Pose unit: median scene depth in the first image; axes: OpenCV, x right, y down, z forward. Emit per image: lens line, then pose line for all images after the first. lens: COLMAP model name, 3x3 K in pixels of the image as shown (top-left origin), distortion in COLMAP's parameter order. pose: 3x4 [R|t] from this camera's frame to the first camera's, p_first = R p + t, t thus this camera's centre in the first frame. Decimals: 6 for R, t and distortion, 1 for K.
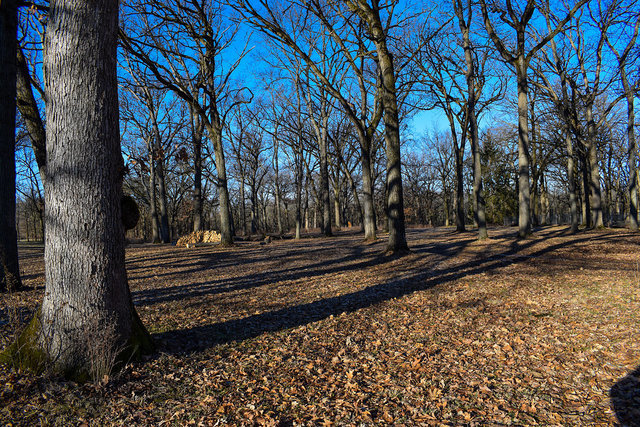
lens RADIAL K [[497.5, 0, 318.8], [0, 497.5, 213.7], [0, 0, 1]] dist [-0.098449, 0.017518]
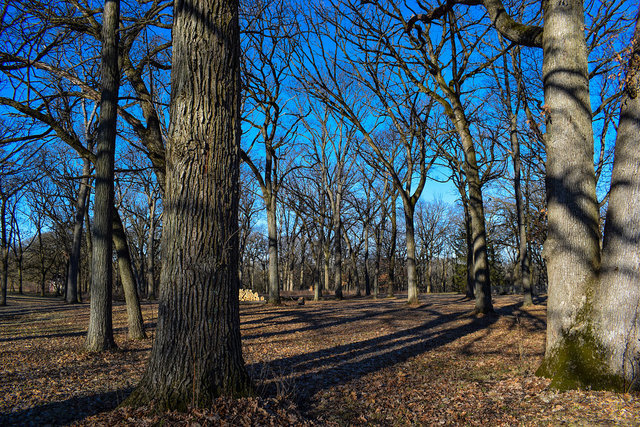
lens RADIAL K [[497.5, 0, 320.8], [0, 497.5, 213.3], [0, 0, 1]] dist [-0.098449, 0.017518]
pose [[0.993532, 0.050457, 0.101724, -0.205575], [-0.037097, 0.990926, -0.129189, 0.006965], [-0.107319, 0.124580, 0.986389, -0.029848]]
